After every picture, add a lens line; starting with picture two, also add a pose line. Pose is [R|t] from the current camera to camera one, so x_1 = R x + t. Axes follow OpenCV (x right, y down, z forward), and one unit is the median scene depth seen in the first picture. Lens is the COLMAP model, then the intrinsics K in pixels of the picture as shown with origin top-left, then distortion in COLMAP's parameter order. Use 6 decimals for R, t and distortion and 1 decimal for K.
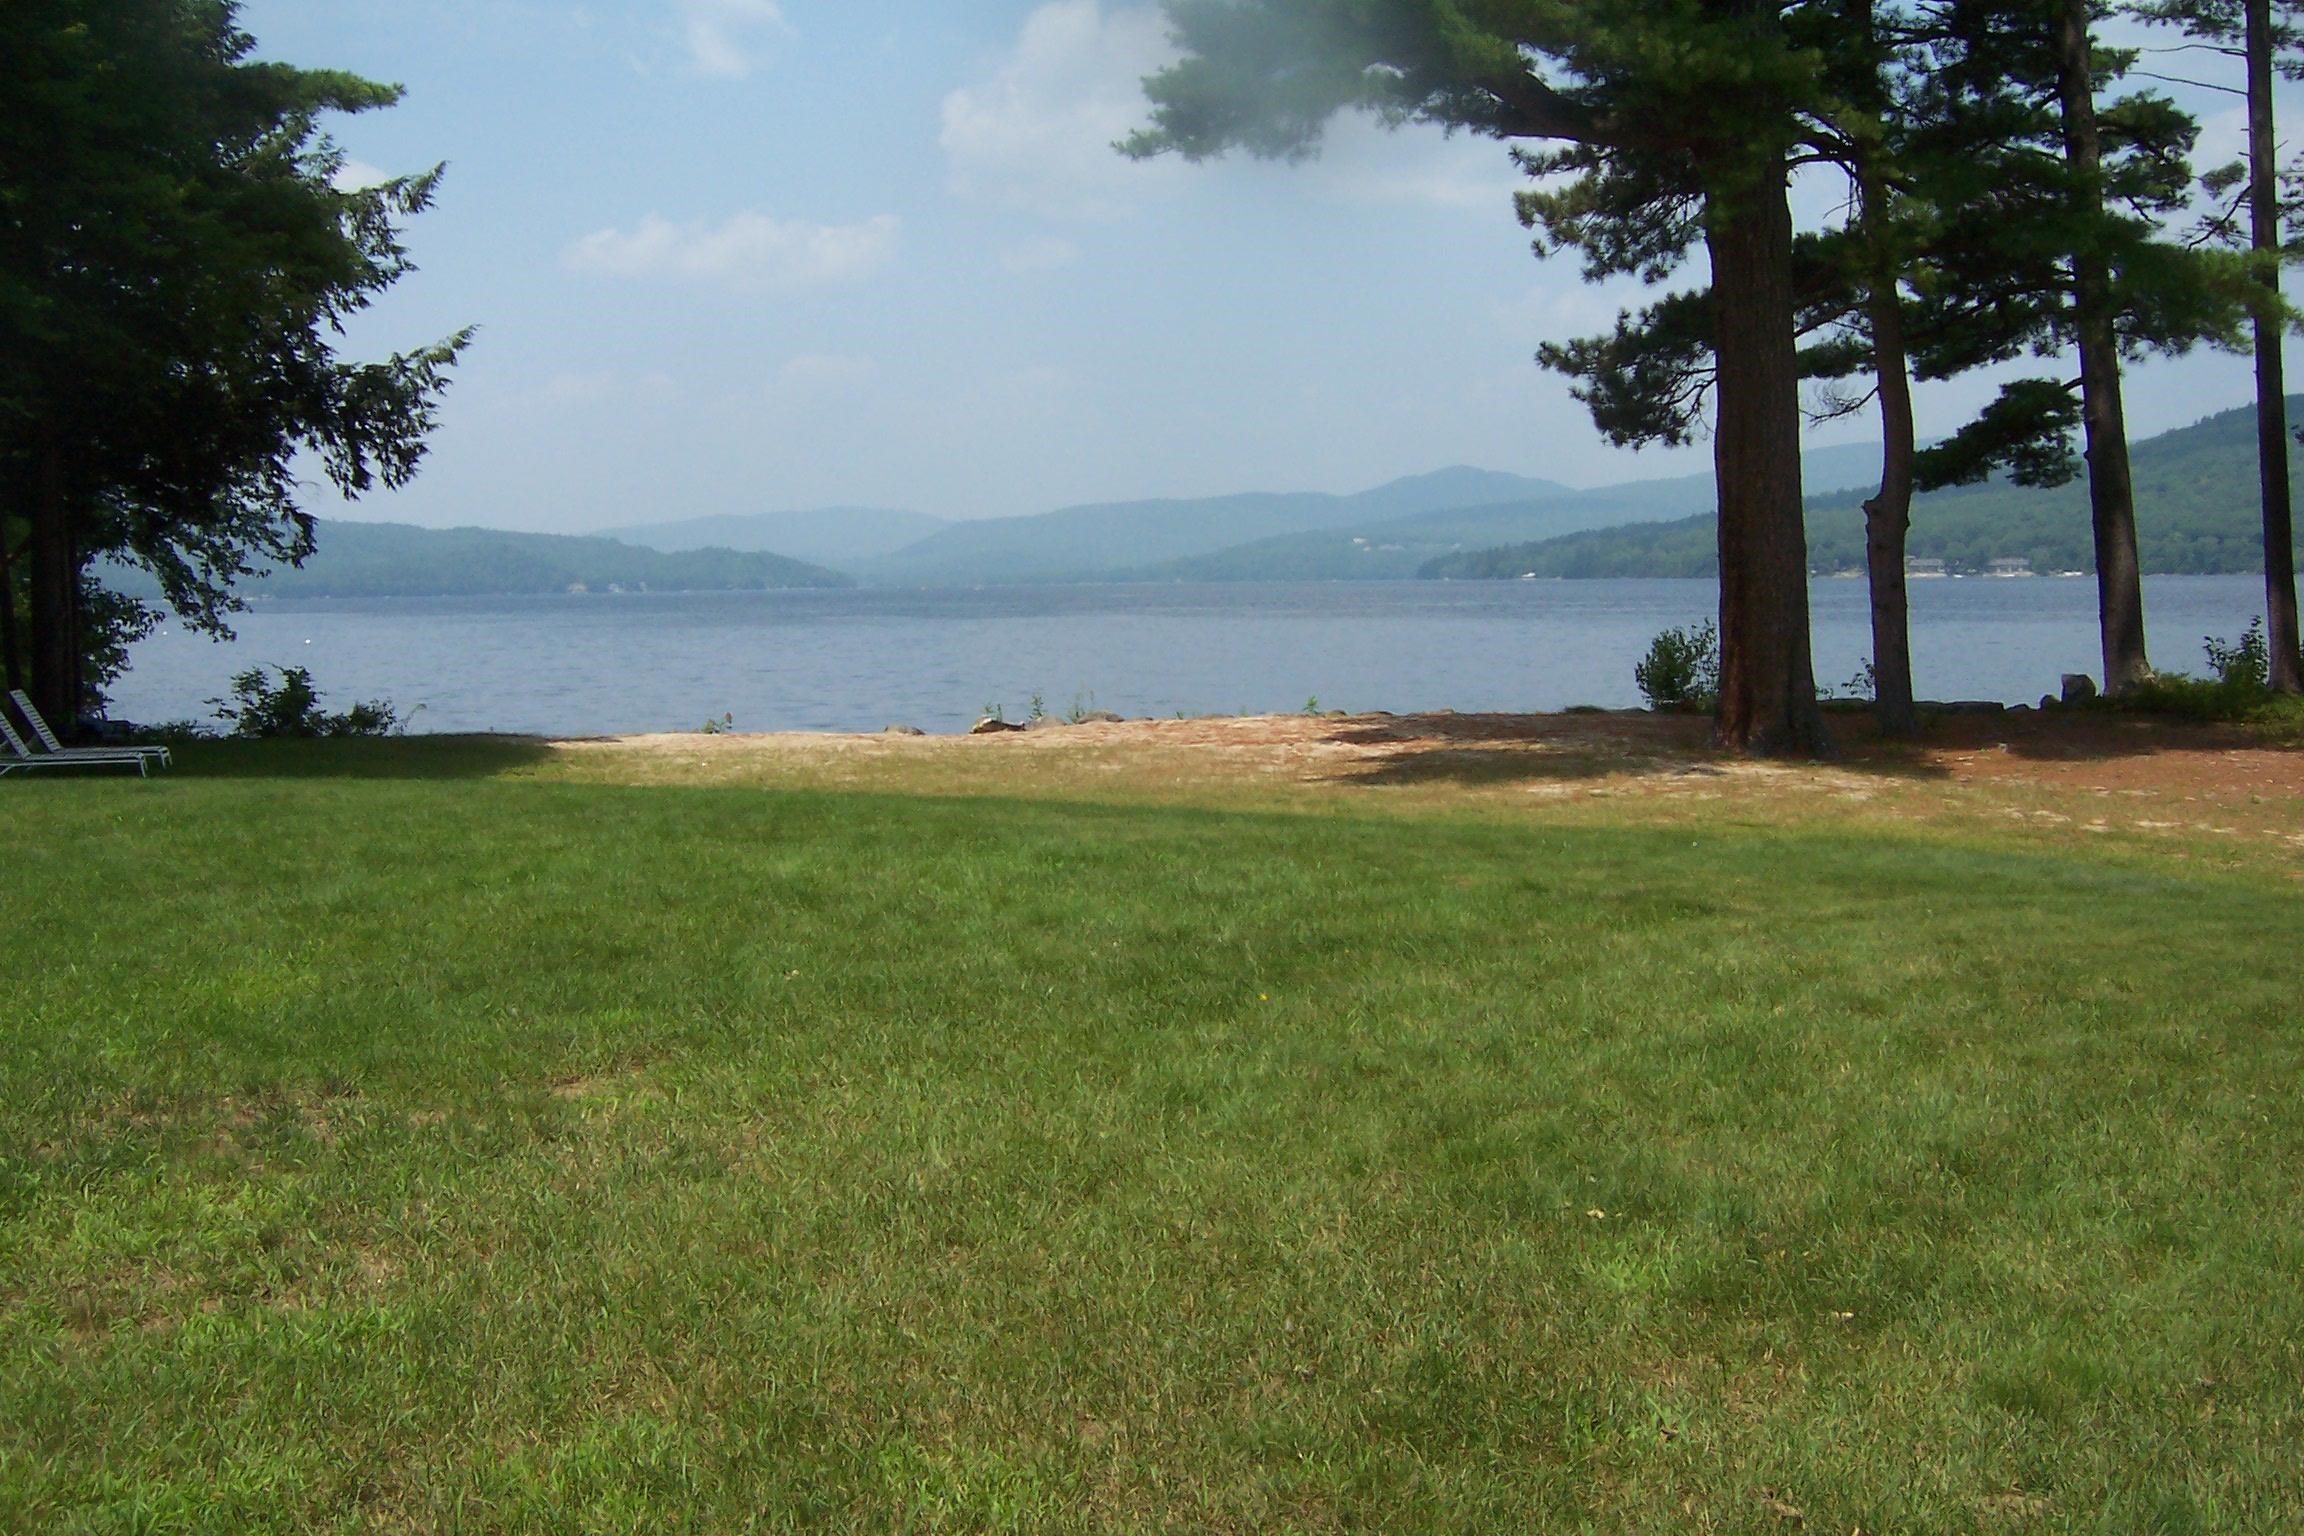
lens RADIAL K [[2198.4, 0, 1152.0], [0, 2198.4, 768.0], [0, 0, 1]] dist [-0.138159, 0.170766]
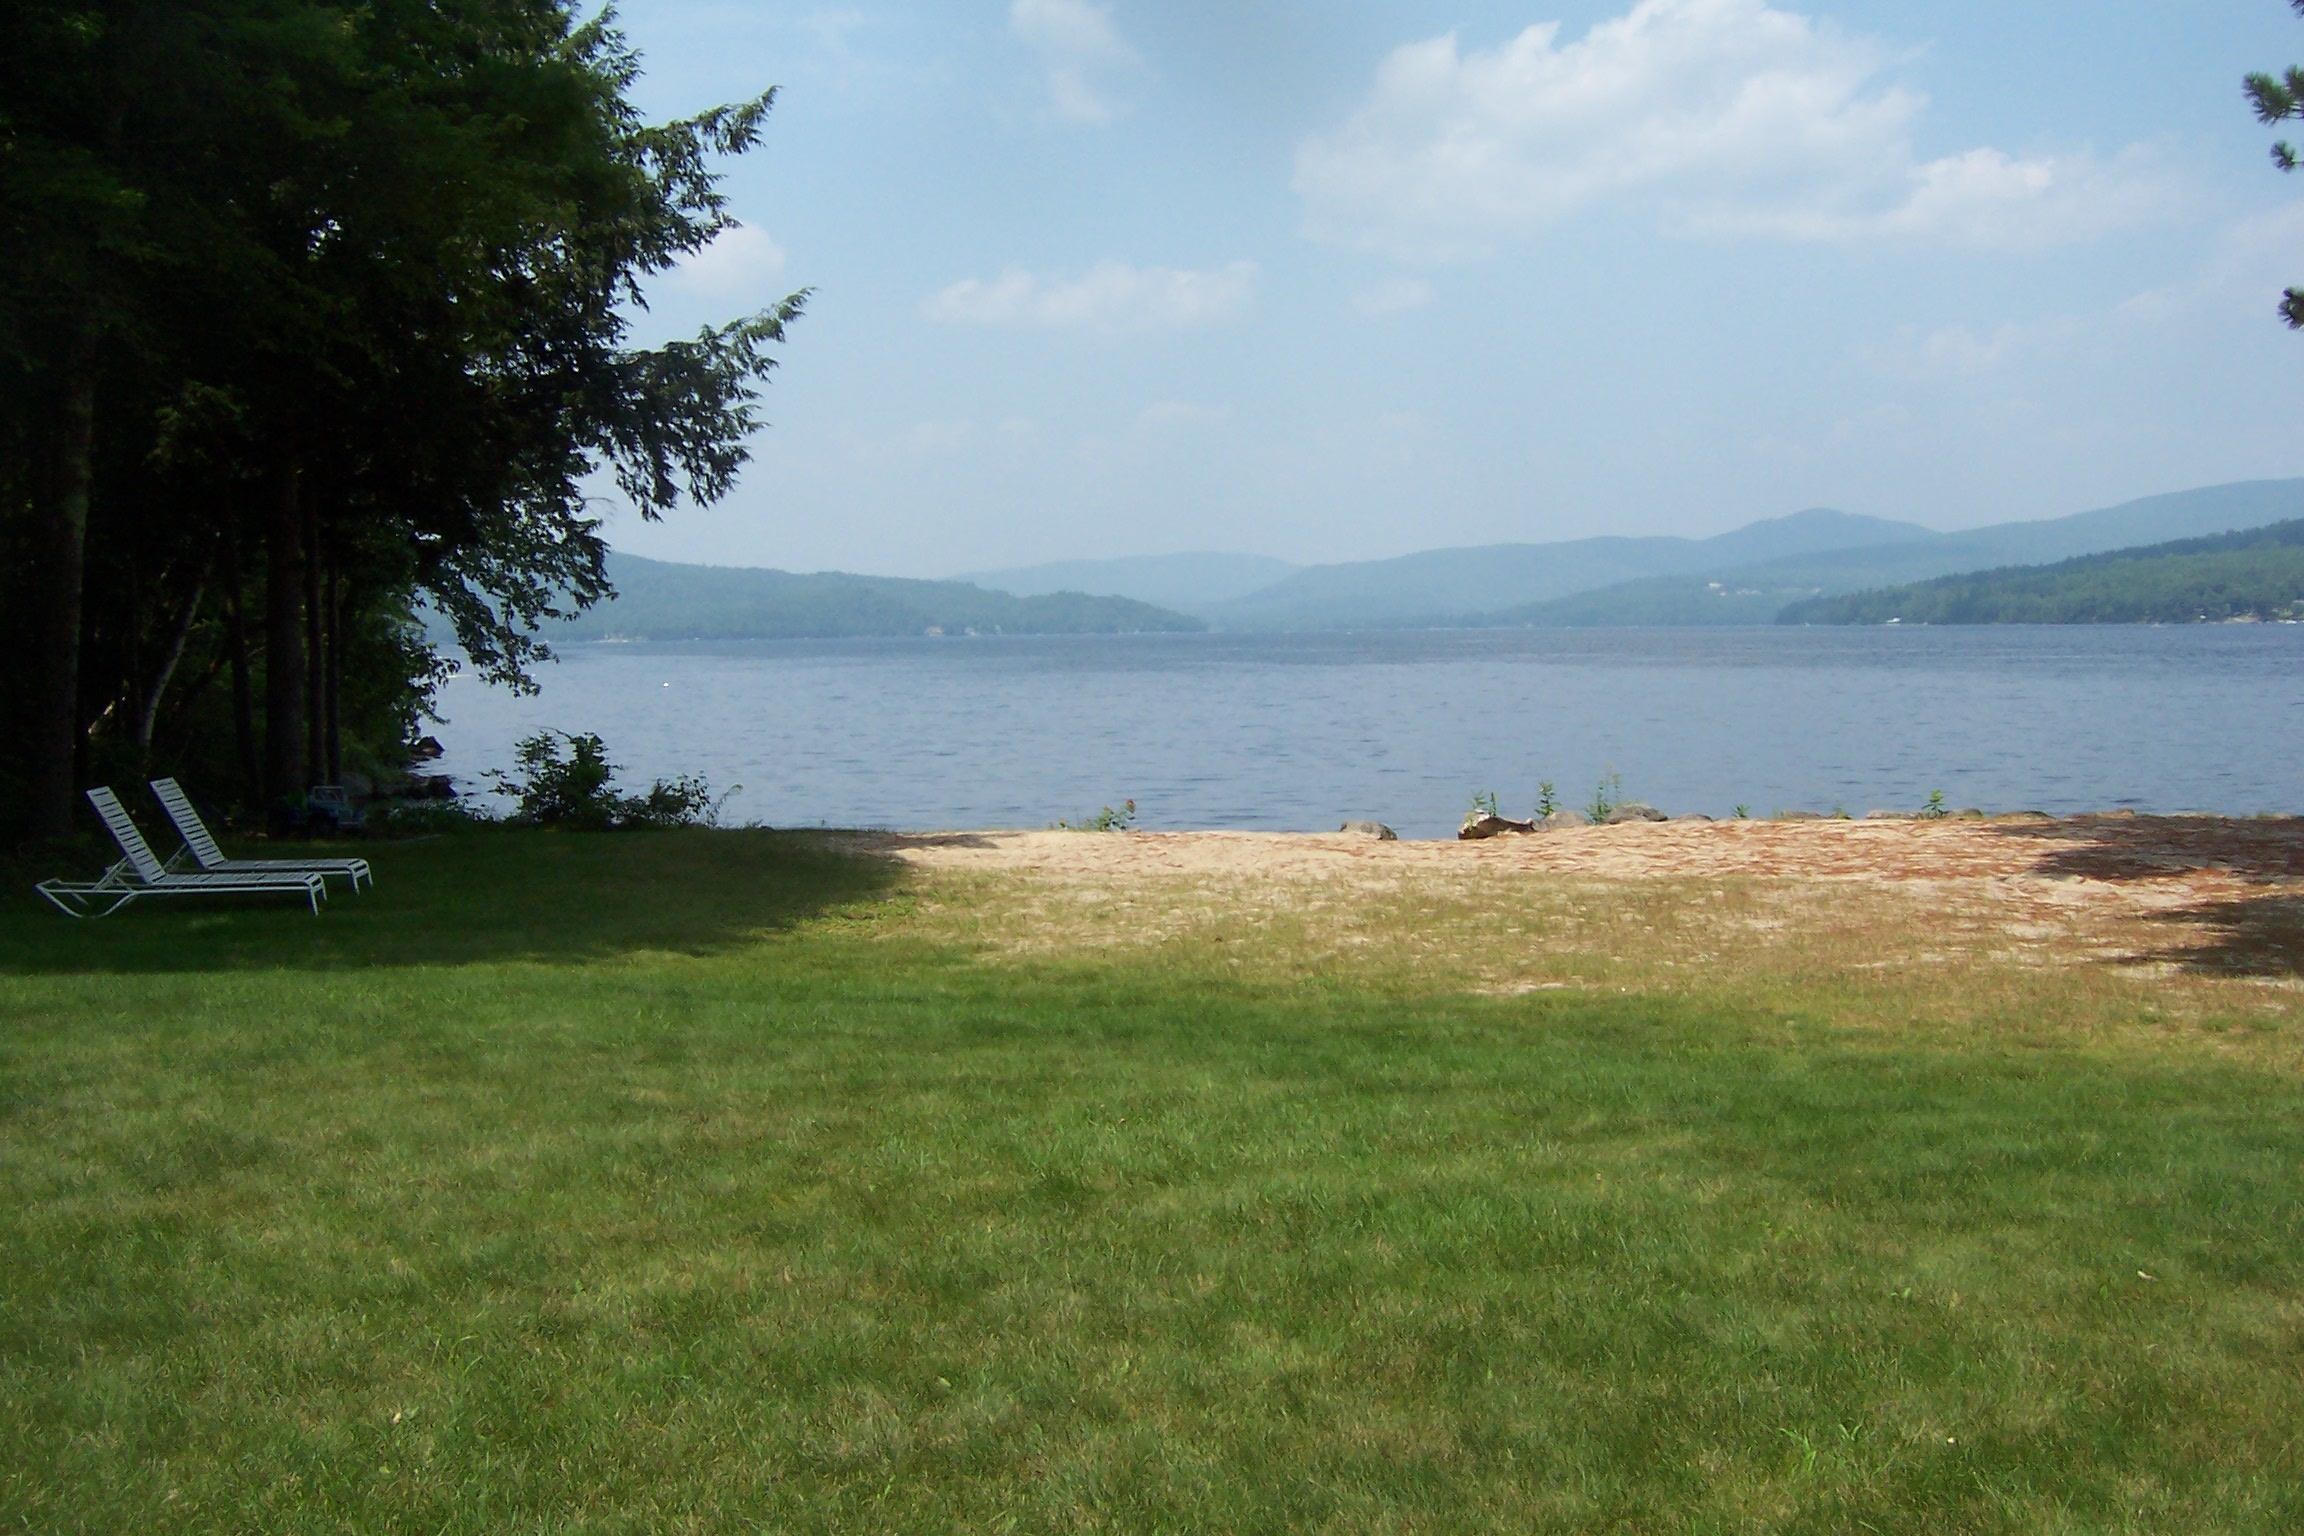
lens RADIAL K [[2198.4, 0, 1152.0], [0, 2198.4, 768.0], [0, 0, 1]] dist [-0.138159, 0.170766]
pose [[0.987435, 0.009749, -0.157723, -0.068538], [-0.012941, 0.999731, -0.019224, -0.022514], [0.157493, 0.021023, 0.987296, 0.255665]]
